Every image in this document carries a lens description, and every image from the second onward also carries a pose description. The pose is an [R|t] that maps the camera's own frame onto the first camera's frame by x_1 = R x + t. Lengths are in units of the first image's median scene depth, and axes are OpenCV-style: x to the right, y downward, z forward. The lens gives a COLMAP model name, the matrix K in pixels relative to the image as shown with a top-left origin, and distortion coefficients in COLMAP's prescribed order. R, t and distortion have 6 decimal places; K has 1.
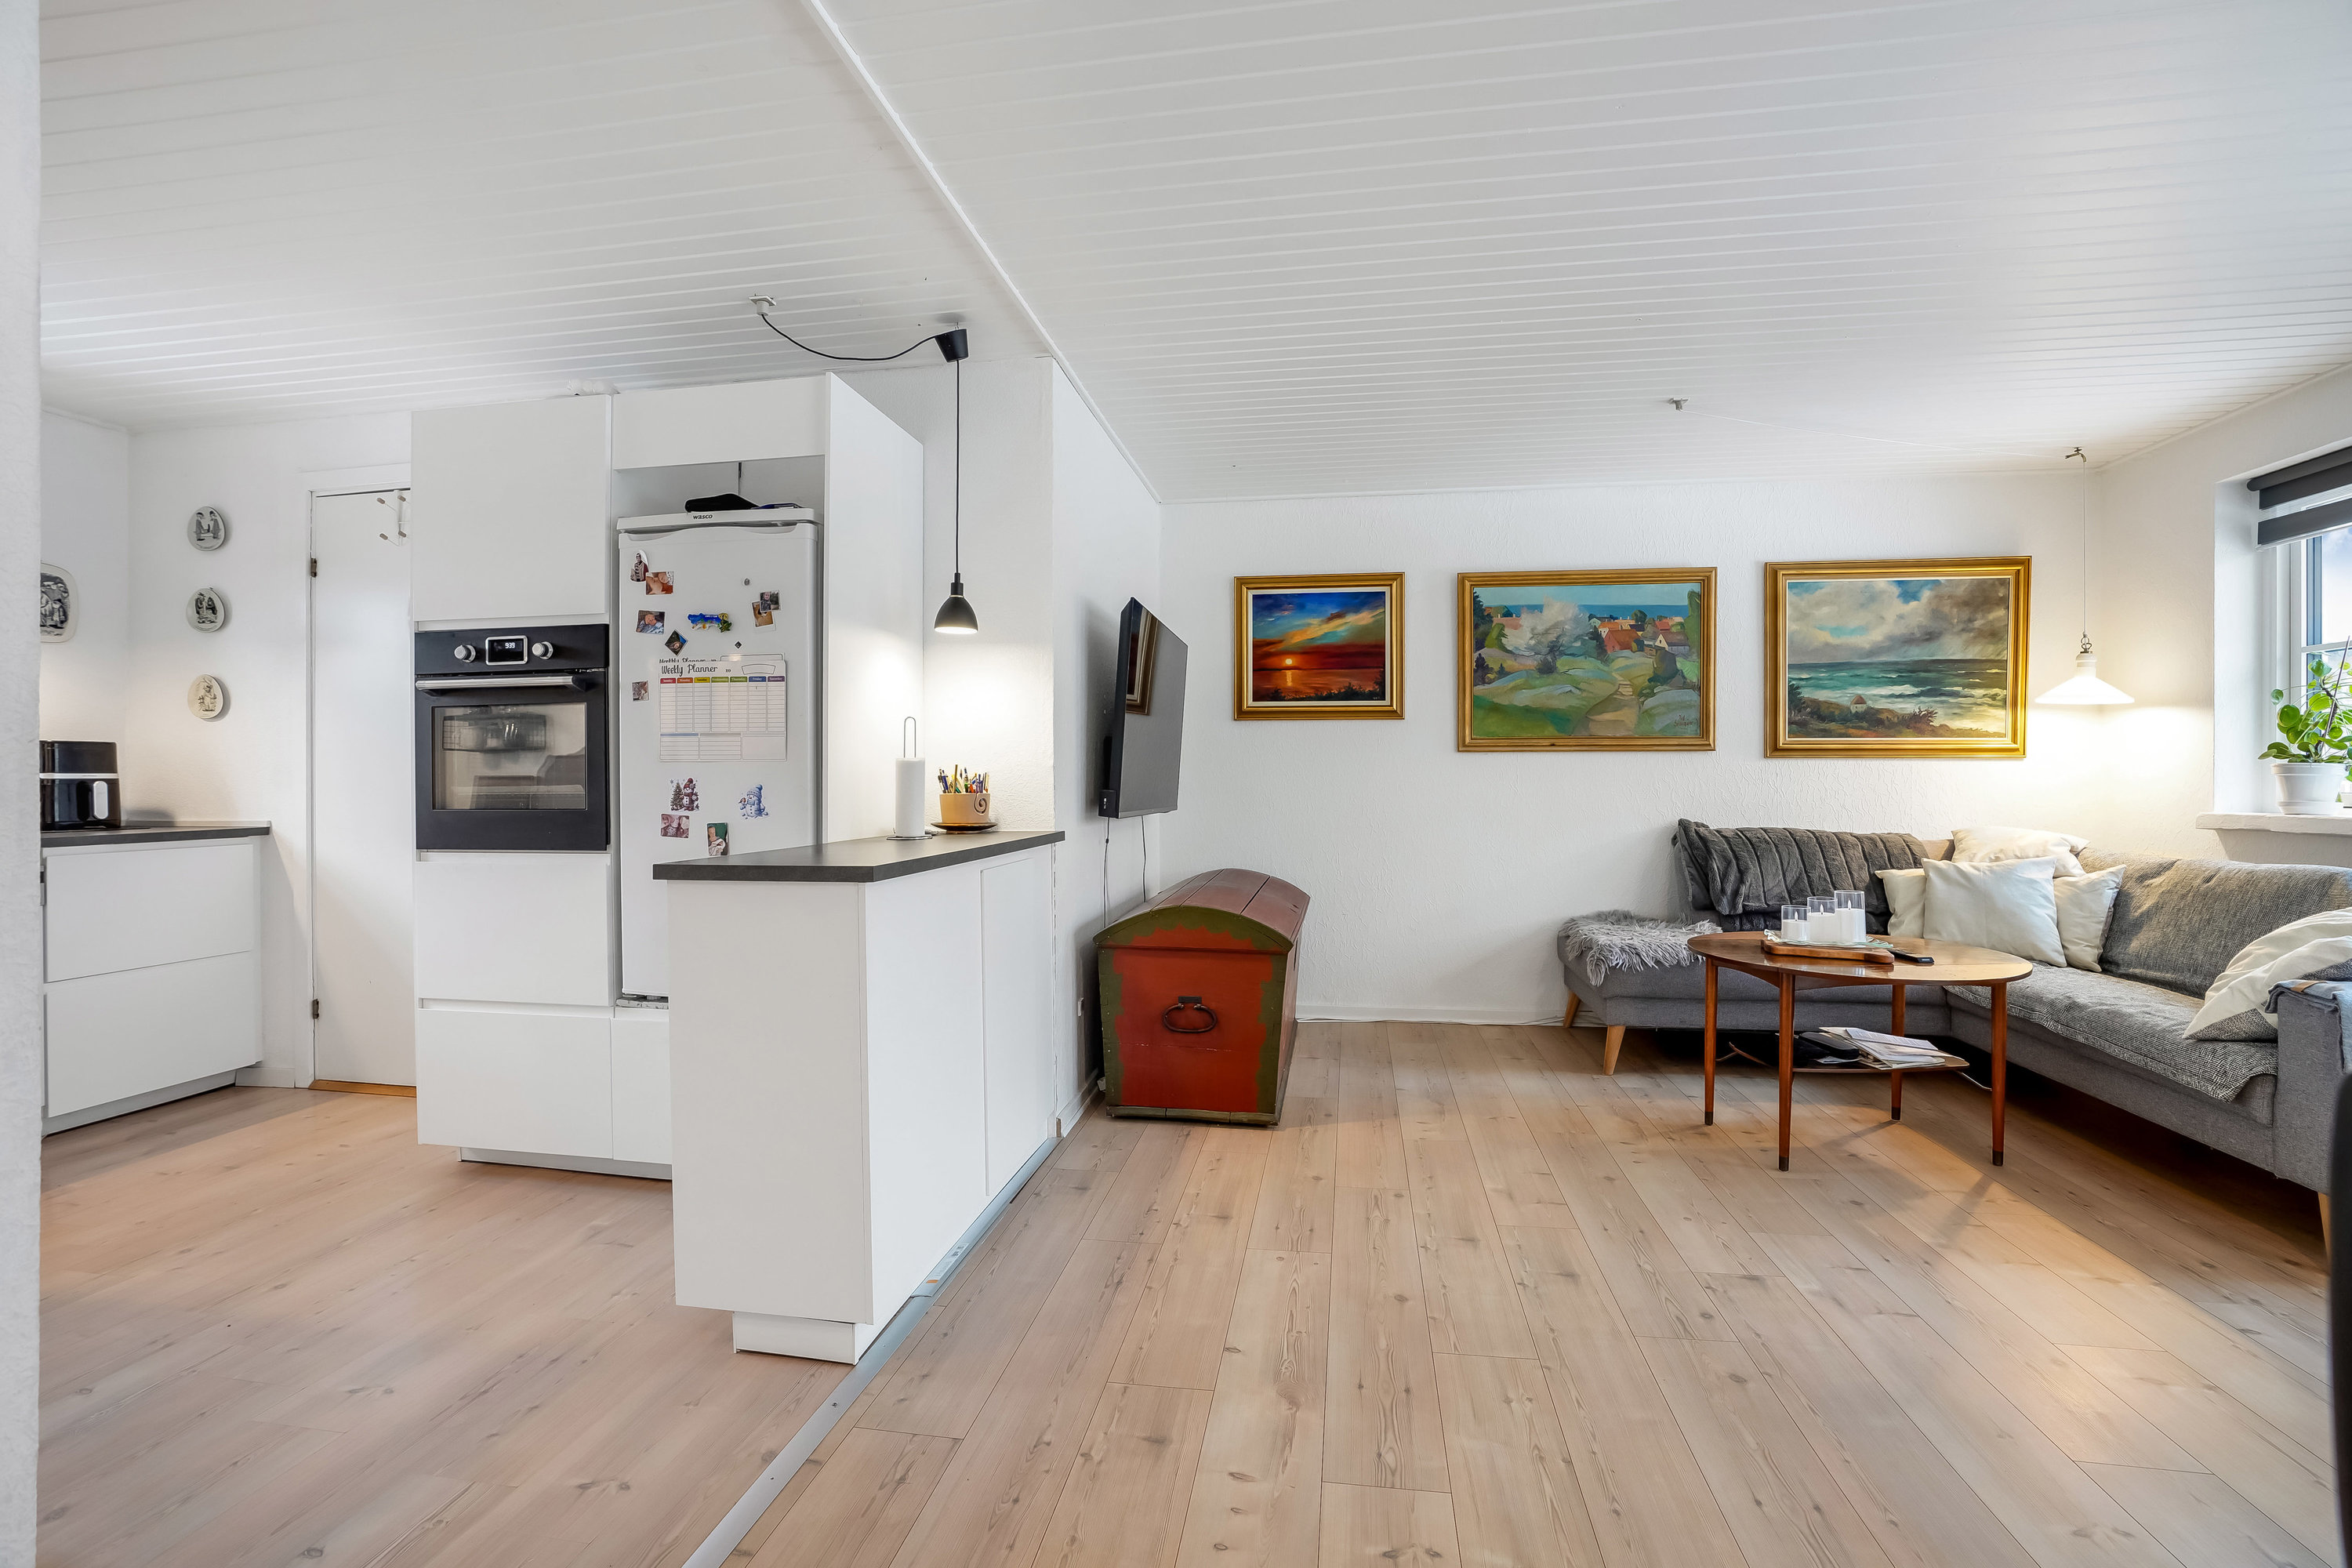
lens RADIAL K [[1067.9, 0, 1170.5], [0, 1067.9, 775.6], [0, 0, 1]] dist [-0.072004, 0.037338]
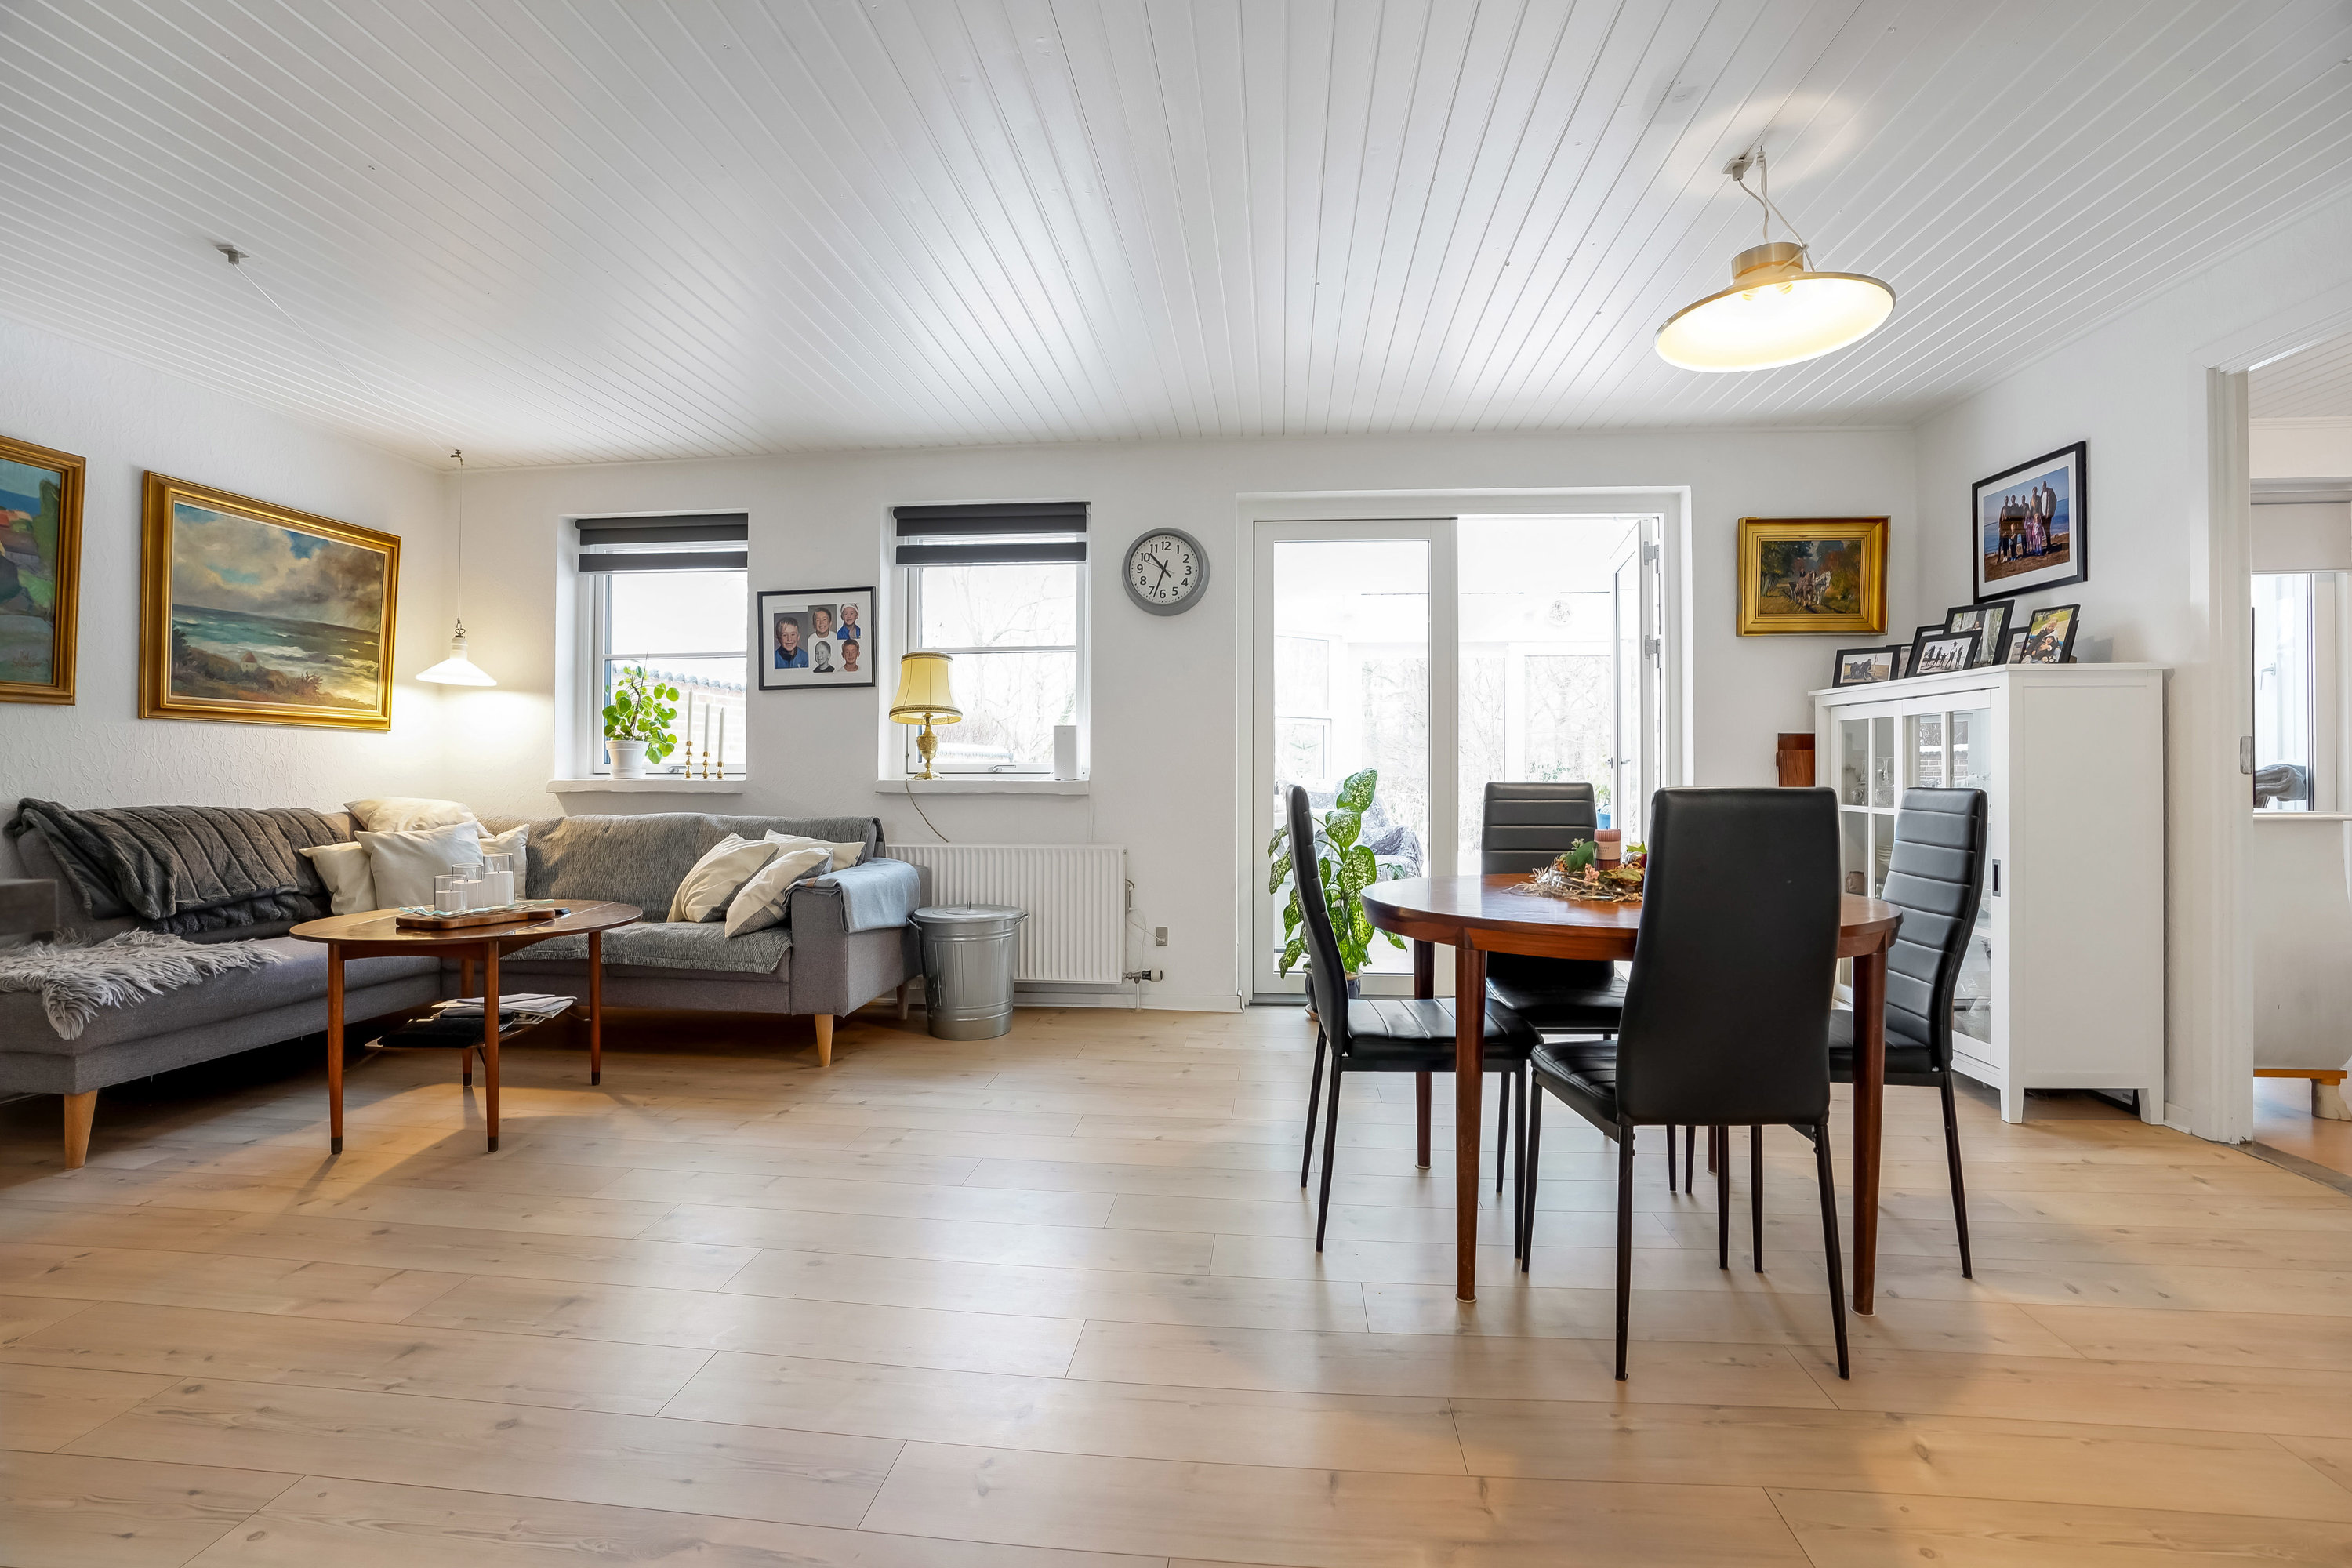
lens RADIAL K [[1084.5, 0, 1175.8], [0, 1084.5, 767.0], [0, 0, 1]] dist [-0.074616, 0.024682]
pose [[-0.065592, 0.005921, 0.997829, -0.280023], [-0.004987, 0.999968, -0.006261, 0.022531], [-0.997834, -0.005387, -0.065561, 0.307100]]
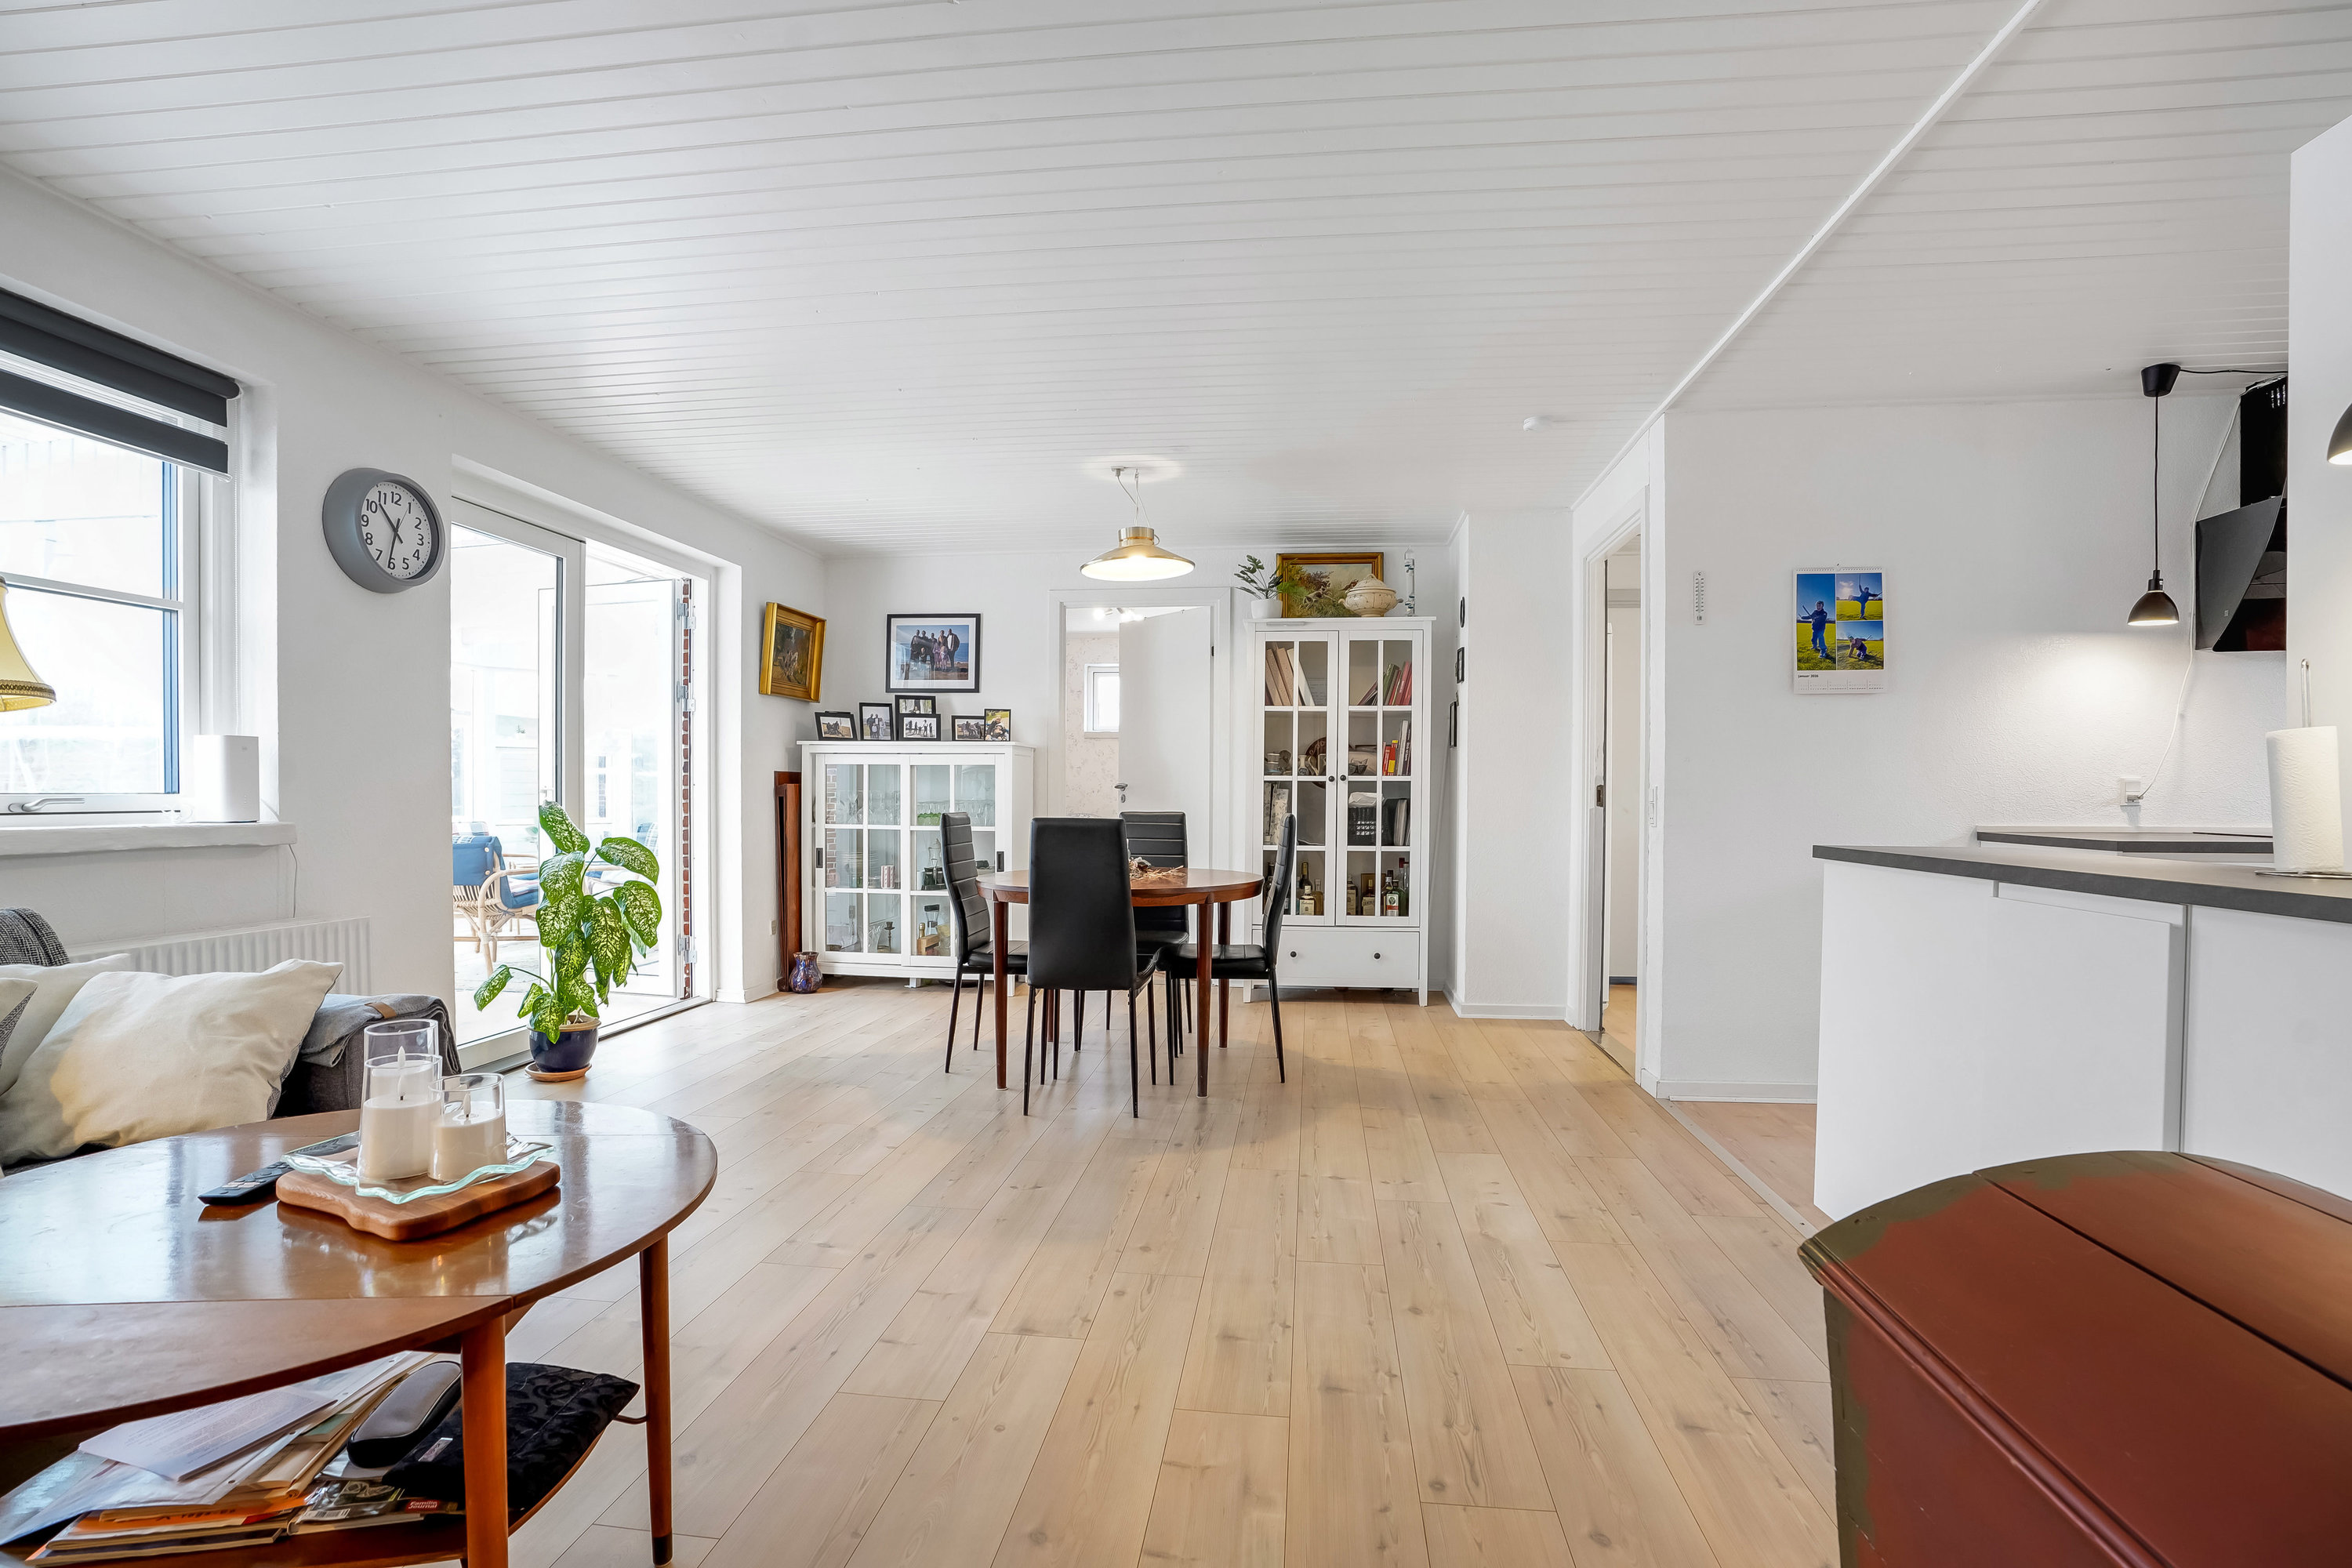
lens RADIAL K [[1105.6, 0, 1167.2], [0, 1105.6, 803.1], [0, 0, 1]] dist [-0.035937, 0.000155]
pose [[-0.999216, -0.001634, -0.039549, 0.257491], [-0.001867, 0.999981, 0.005850, 0.011994], [0.039539, 0.005919, -0.999201, 1.050968]]
